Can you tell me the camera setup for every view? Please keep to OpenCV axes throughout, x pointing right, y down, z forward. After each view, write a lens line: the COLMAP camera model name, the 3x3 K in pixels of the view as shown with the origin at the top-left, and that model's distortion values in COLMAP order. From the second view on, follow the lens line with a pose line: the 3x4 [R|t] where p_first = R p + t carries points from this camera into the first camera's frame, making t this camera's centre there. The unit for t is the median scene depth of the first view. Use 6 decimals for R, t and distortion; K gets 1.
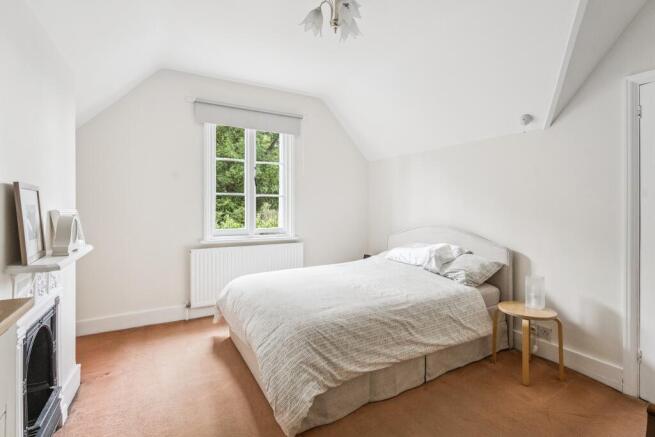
lens RADIAL K [[305.2, 0, 326.7], [0, 305.2, 205.9], [0, 0, 1]] dist [-0.000135, -0.000034]
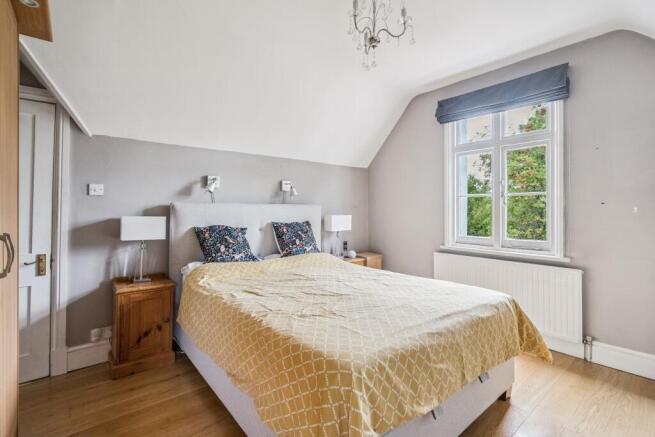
lens RADIAL K [[305.2, 0, 326.7], [0, 305.2, 205.9], [0, 0, 1]] dist [-0.000135, -0.000034]
pose [[0.181515, -0.016475, -0.983250, 0.451833], [-0.000340, 0.999859, -0.016816, 0.006003], [0.983388, 0.003387, 0.181484, 0.449898]]
